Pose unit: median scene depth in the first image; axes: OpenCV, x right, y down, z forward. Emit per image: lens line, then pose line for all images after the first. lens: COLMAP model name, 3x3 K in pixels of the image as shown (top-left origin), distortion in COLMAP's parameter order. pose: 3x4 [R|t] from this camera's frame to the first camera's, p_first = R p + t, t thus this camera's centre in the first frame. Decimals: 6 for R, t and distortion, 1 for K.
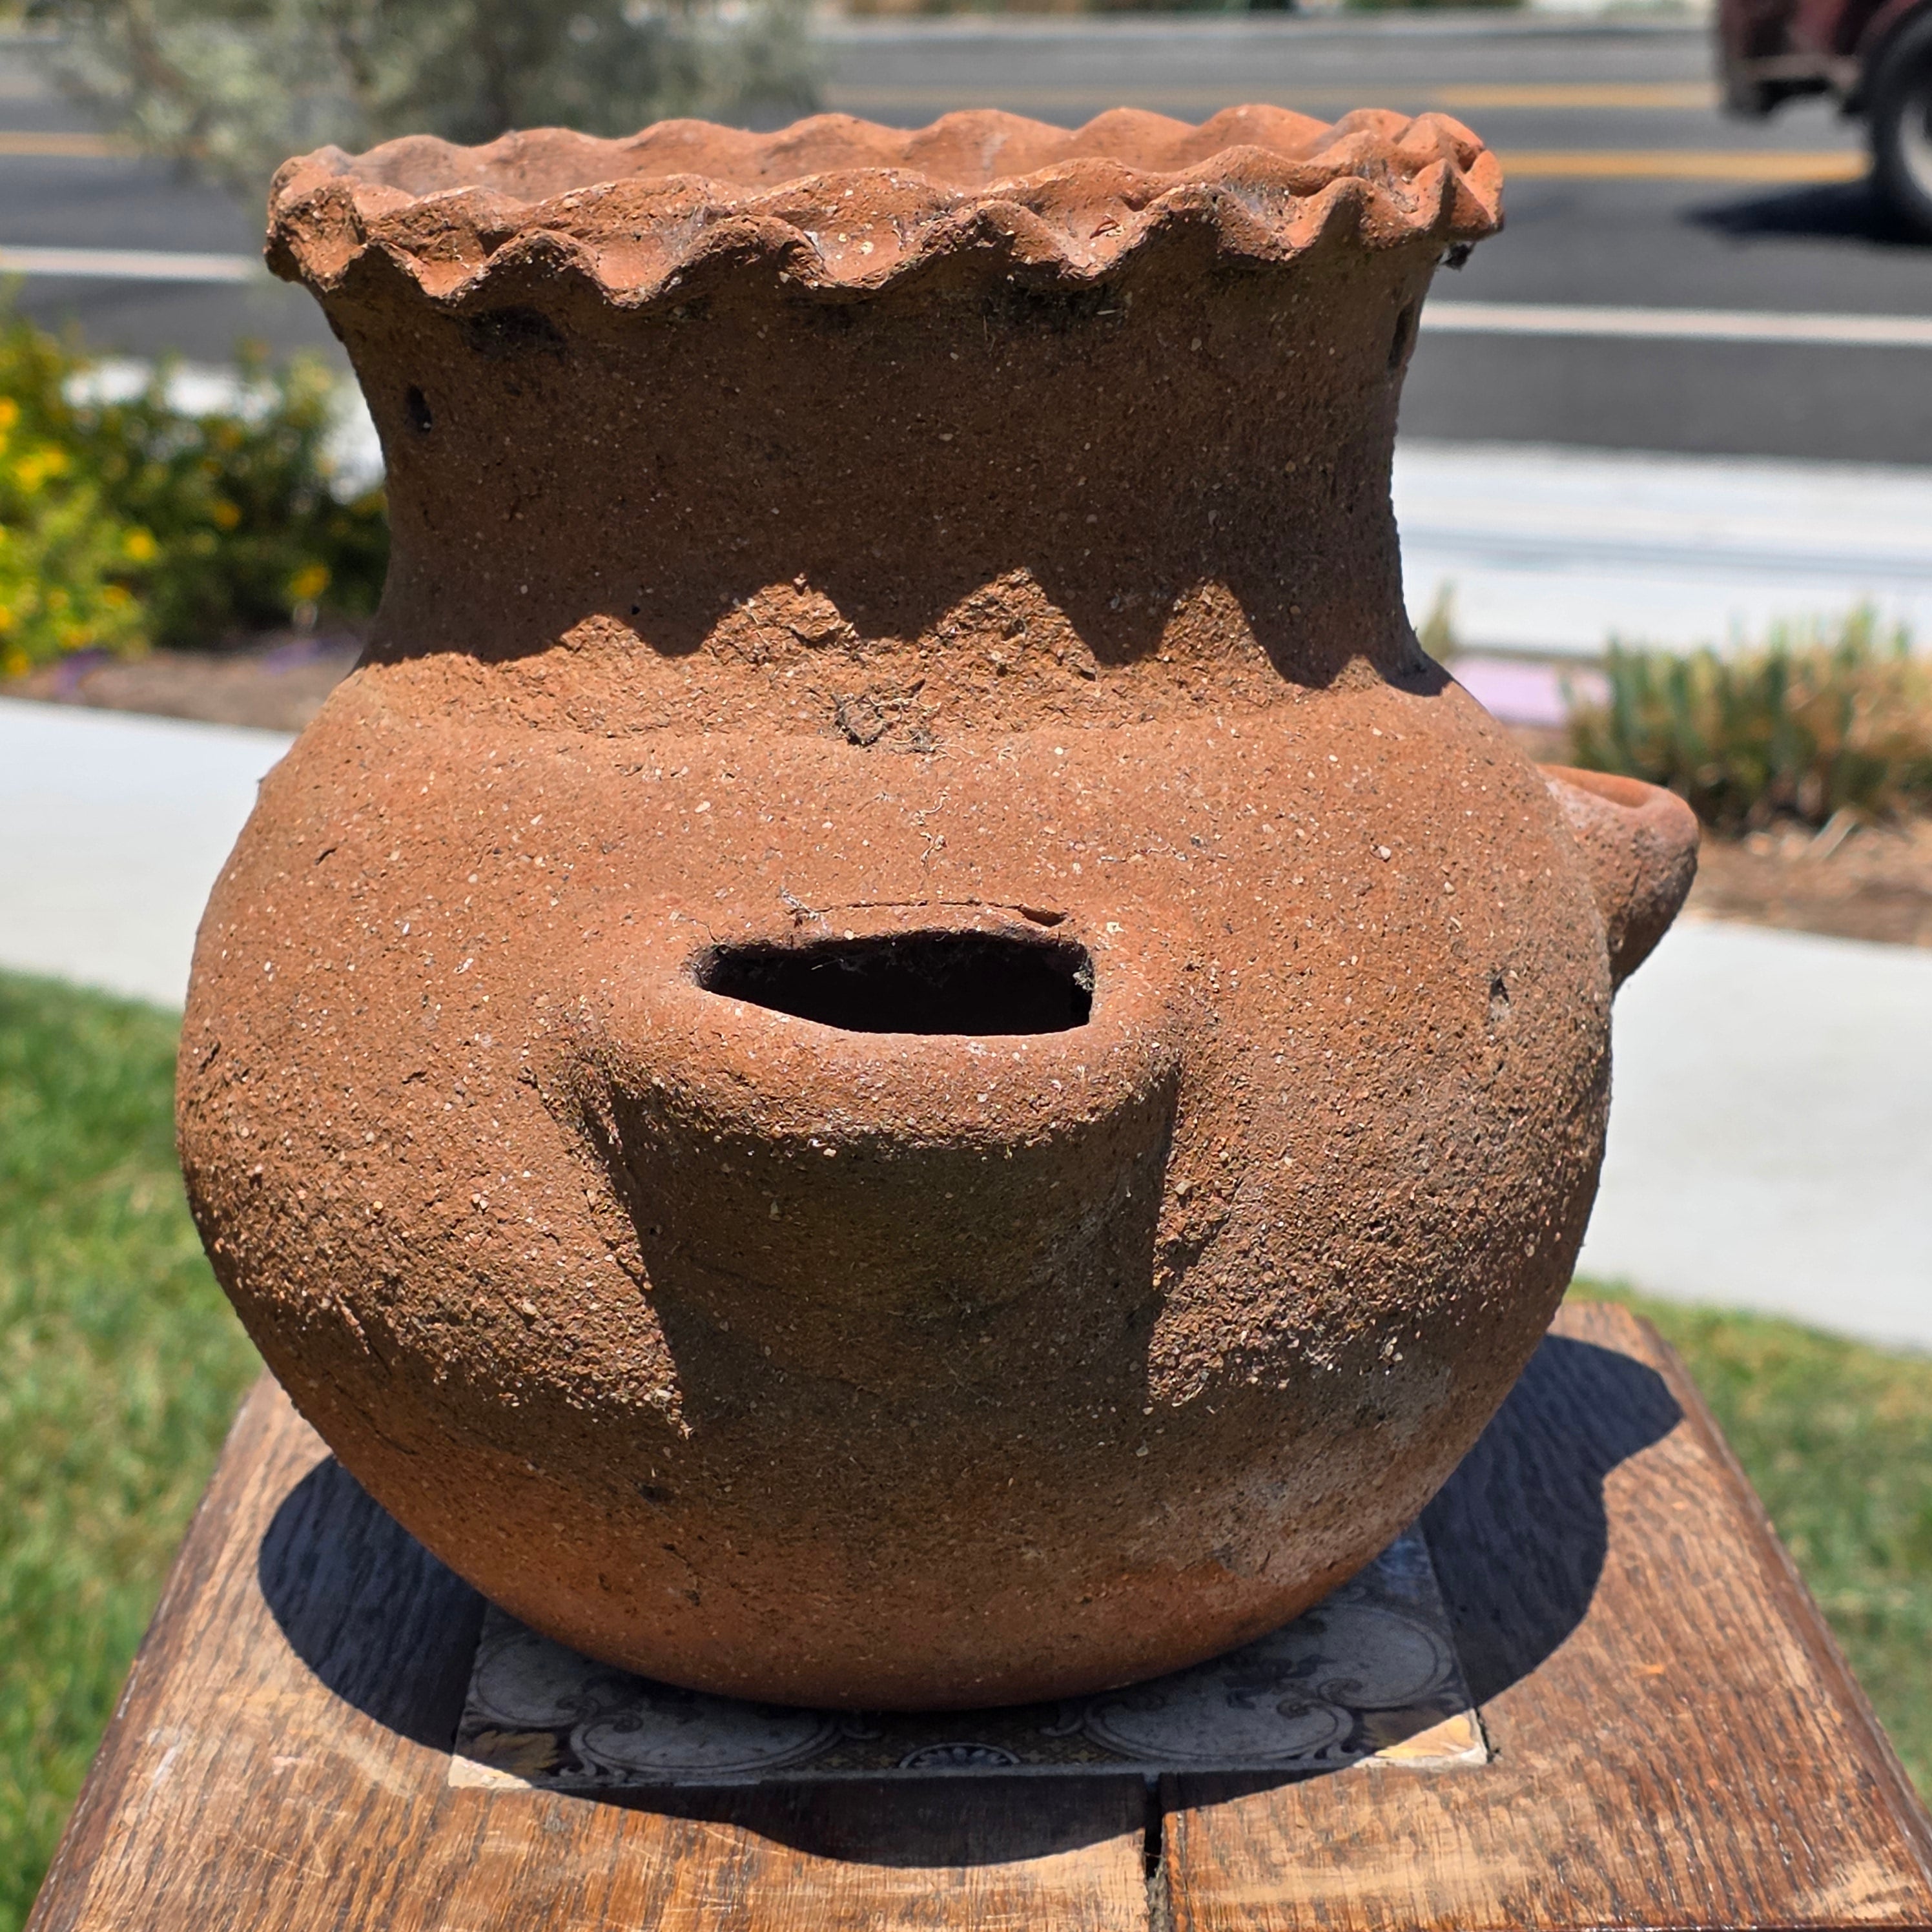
lens RADIAL K [[4720.2, 0, 992.9], [0, 4720.2, 944.2], [0, 0, 1]] dist [0.099214, 0.000000]
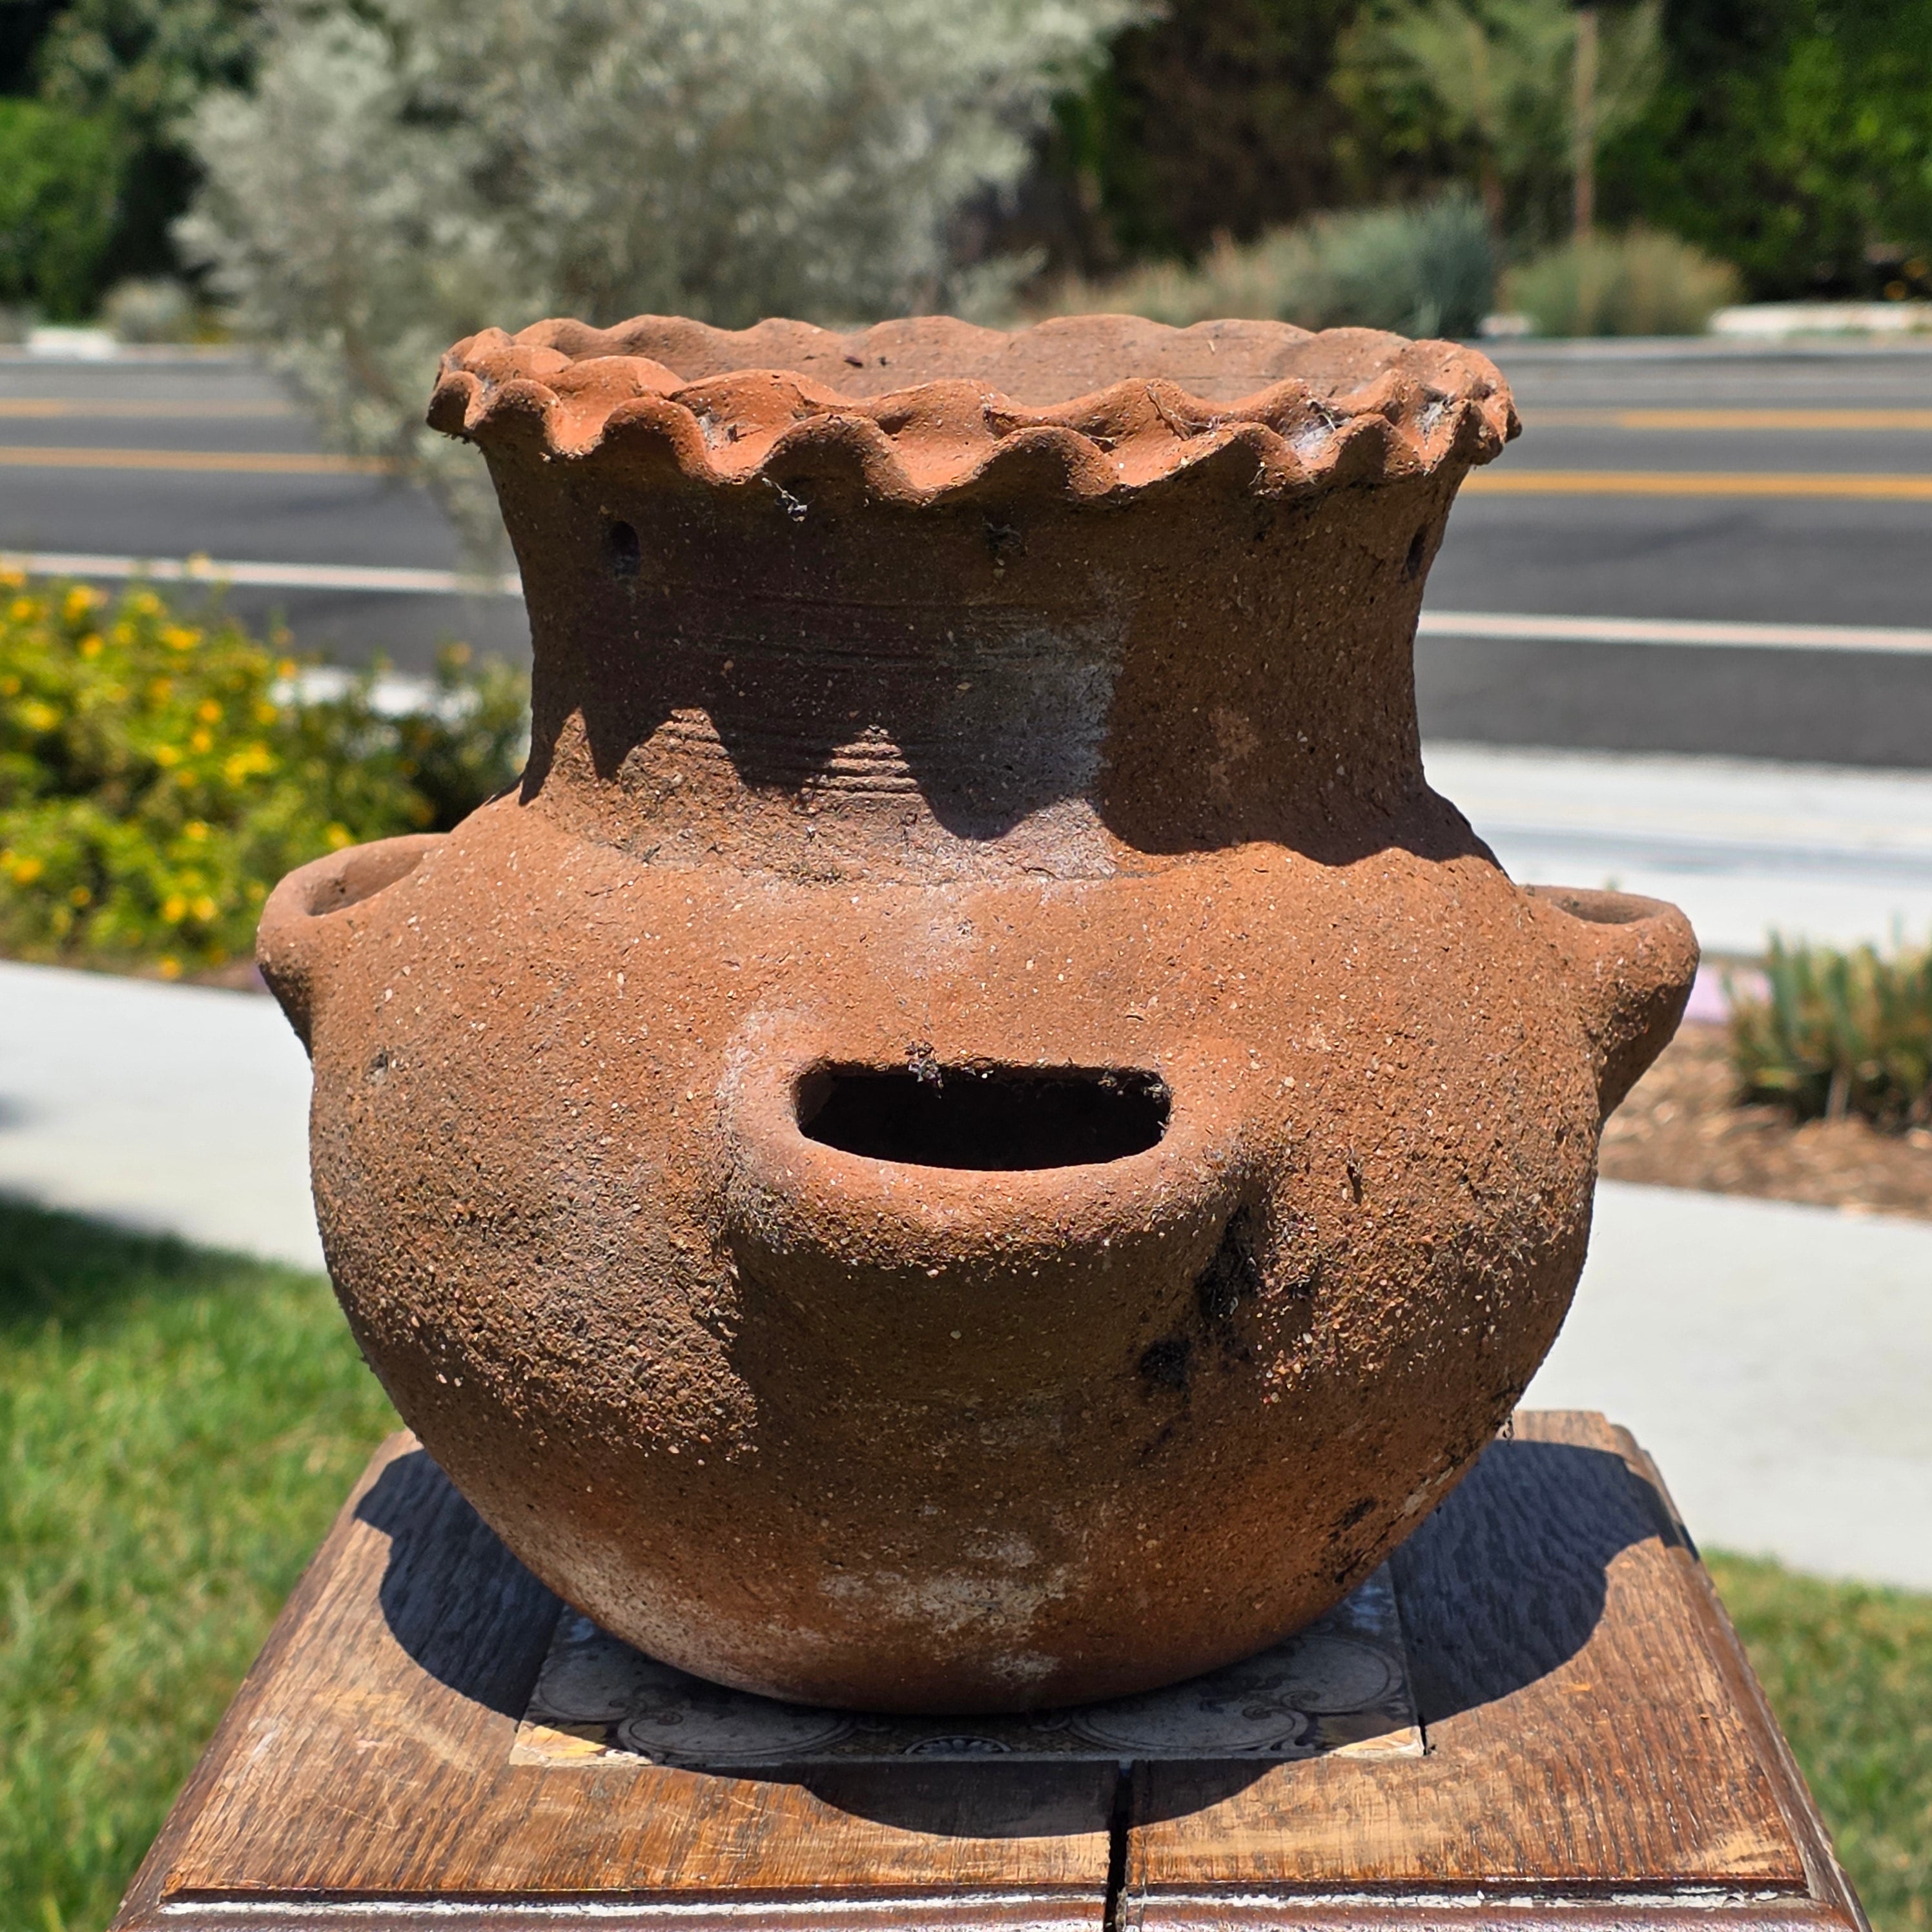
lens RADIAL K [[4720.2, 0, 1032.9], [0, 4720.2, 881.9], [0, 0, 1]] dist [0.099214, 0.000000]
pose [[0.999428, 0.006417, -0.033194, 0.045203], [-0.009065, 0.996732, -0.080272, 0.053858], [0.032571, 0.080527, 0.996220, -0.140835]]
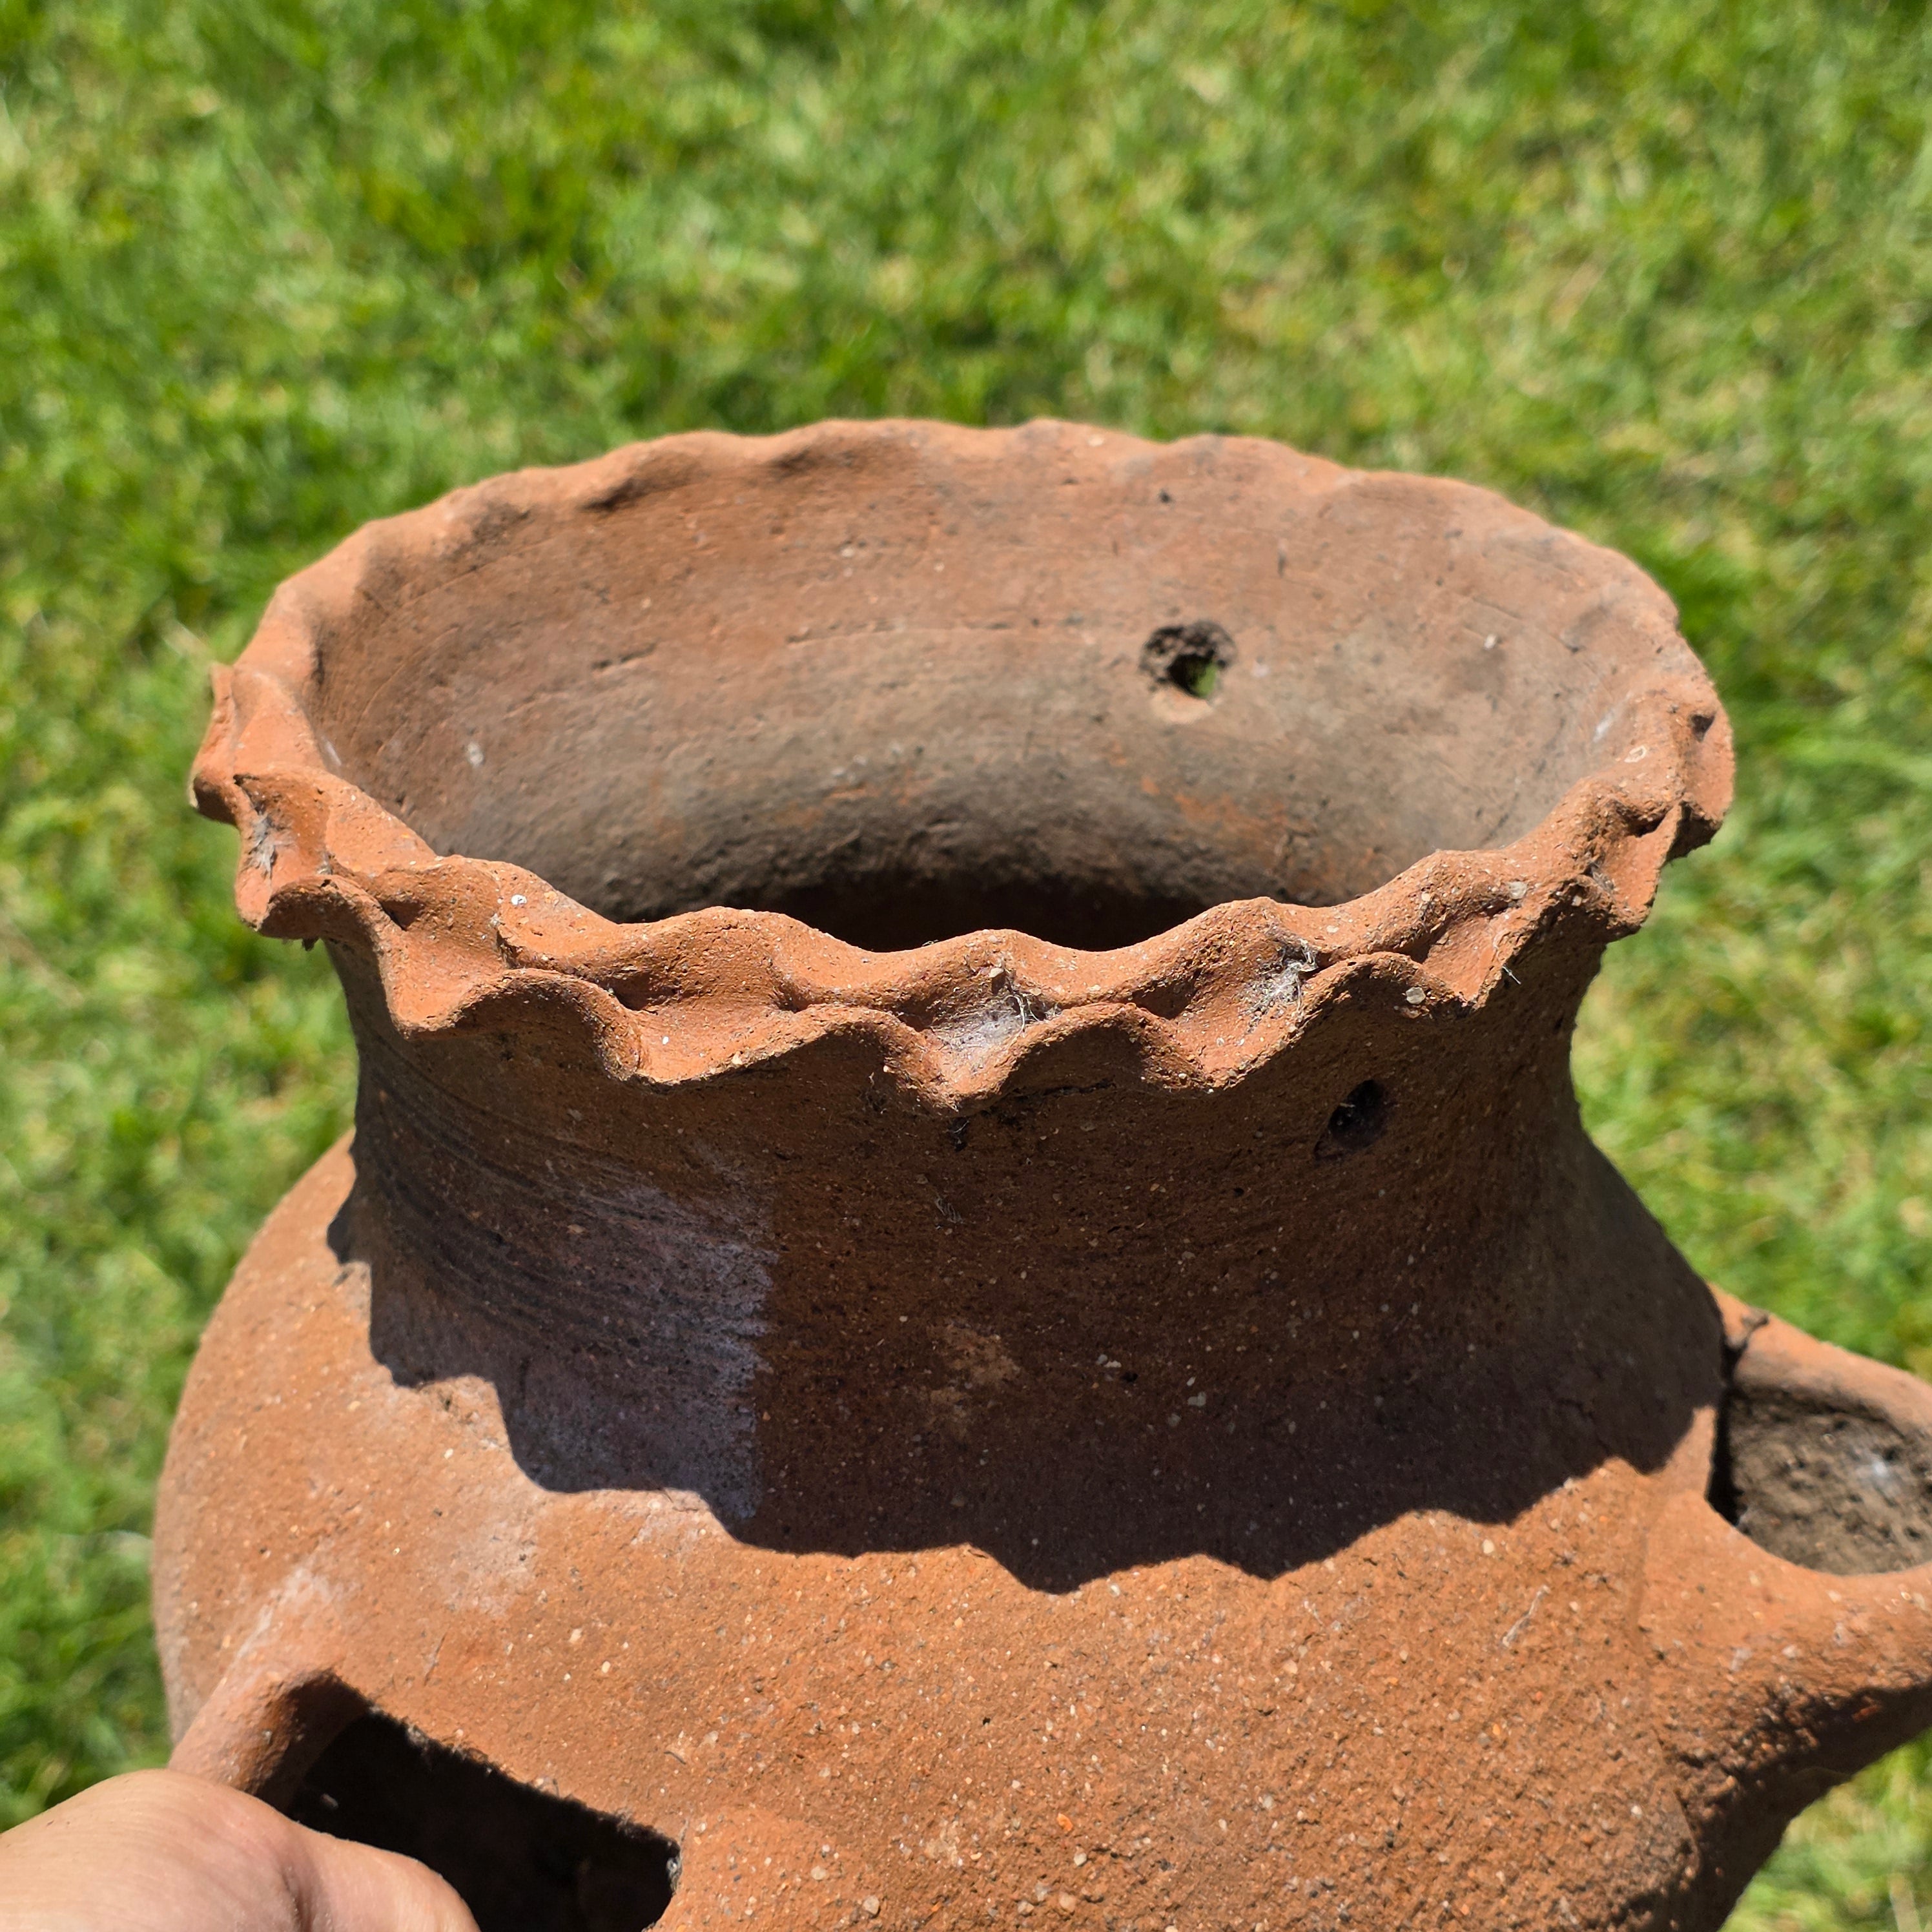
lens RADIAL K [[3562.2, 0, 910.3], [0, 3562.2, 911.9], [0, 0, 1]] dist [0.086776, 0.000000]
pose [[0.795385, 0.243025, -0.555250, 0.333299], [-0.137877, 0.964625, 0.224697, -0.249987], [0.590215, -0.102164, 0.800755, 0.467982]]
